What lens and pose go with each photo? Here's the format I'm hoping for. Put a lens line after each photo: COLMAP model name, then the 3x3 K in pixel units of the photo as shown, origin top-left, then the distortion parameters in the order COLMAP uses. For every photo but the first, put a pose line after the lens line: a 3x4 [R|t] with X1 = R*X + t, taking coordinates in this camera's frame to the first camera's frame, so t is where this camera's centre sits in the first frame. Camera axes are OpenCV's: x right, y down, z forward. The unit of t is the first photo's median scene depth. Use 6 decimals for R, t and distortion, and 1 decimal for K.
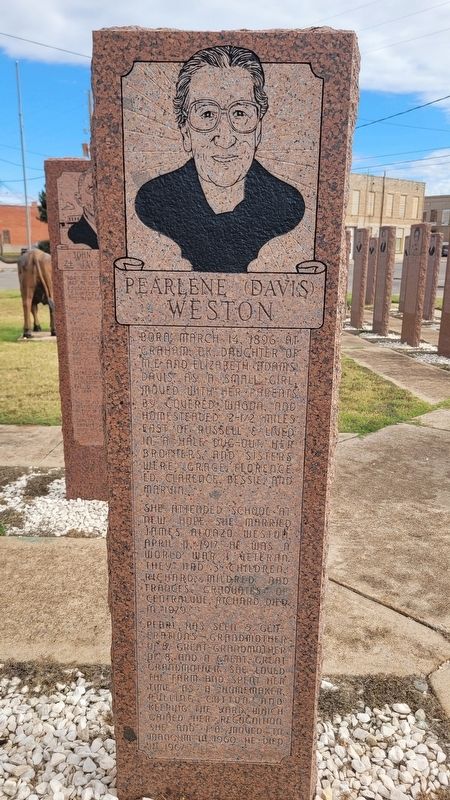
lens RADIAL K [[600.4, 0, 231.3], [0, 600.4, 407.8], [0, 0, 1]] dist [0.037677, -0.014504]
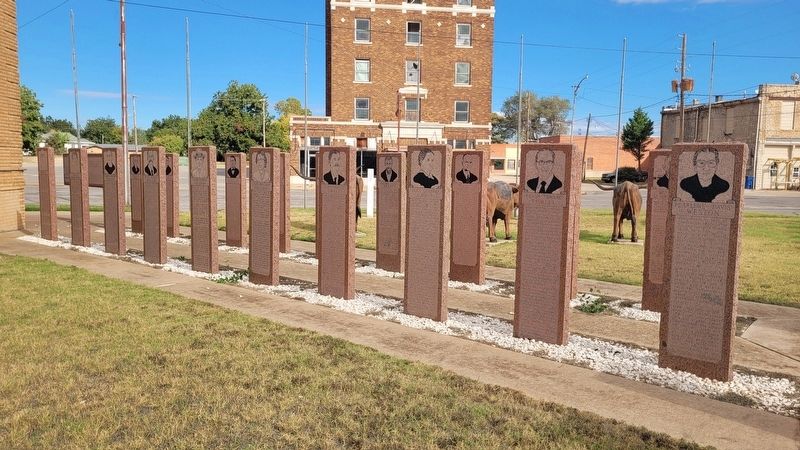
lens RADIAL K [[600.4, 0, 406.9], [0, 600.4, 217.9], [0, 0, 1]] dist [0.037677, -0.014504]
pose [[0.807096, 0.053090, -0.588029, 0.291078], [-0.158815, 0.978763, -0.129614, 0.264482], [0.568660, 0.197999, 0.798387, -1.233552]]
